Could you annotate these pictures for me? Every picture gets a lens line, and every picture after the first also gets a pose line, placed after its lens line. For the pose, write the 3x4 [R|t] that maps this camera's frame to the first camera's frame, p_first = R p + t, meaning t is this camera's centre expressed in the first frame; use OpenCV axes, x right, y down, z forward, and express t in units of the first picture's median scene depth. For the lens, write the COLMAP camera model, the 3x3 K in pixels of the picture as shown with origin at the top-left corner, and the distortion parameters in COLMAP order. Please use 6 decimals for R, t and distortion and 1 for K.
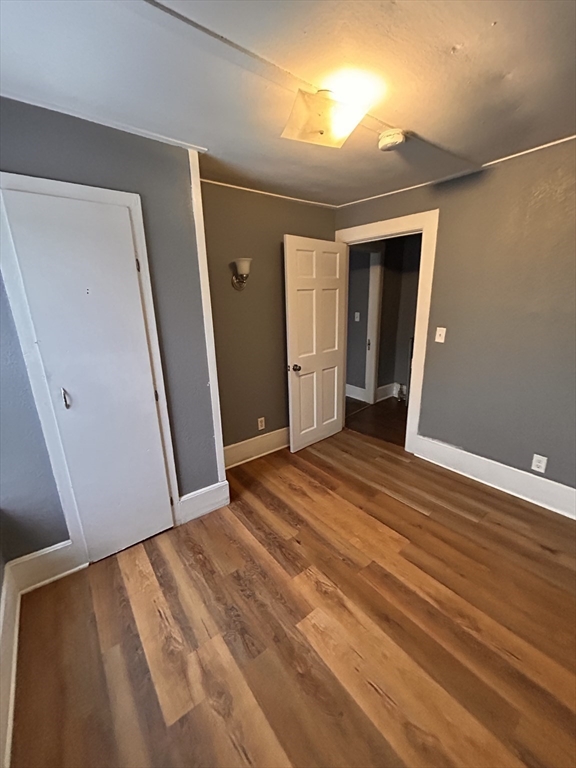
lens RADIAL K [[310.6, 0, 289.5], [0, 310.6, 382.8], [0, 0, 1]] dist [0.000341, -0.000900]
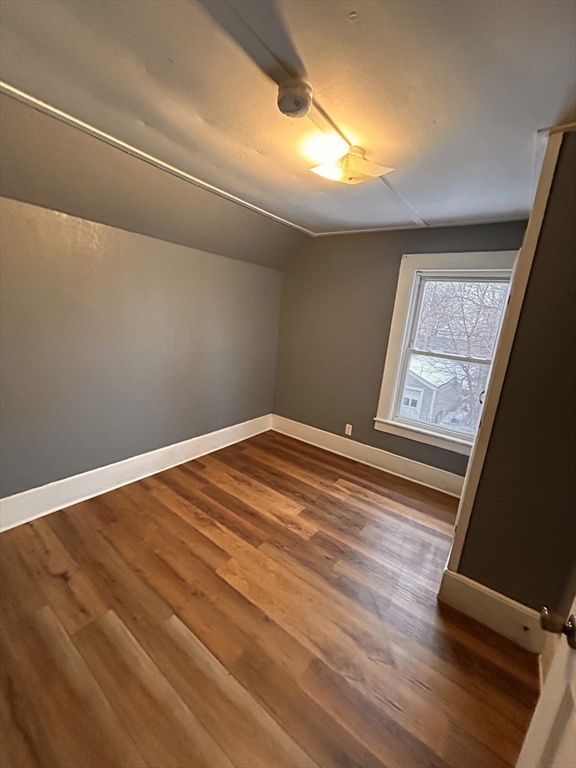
lens RADIAL K [[310.6, 0, 287.0], [0, 310.6, 381.4], [0, 0, 1]] dist [0.000341, -0.000900]
pose [[-0.960672, -0.003994, -0.277657, 0.511206], [-0.139215, 0.872088, 0.469129, -0.512048], [0.240267, 0.489333, -0.838347, 1.791736]]
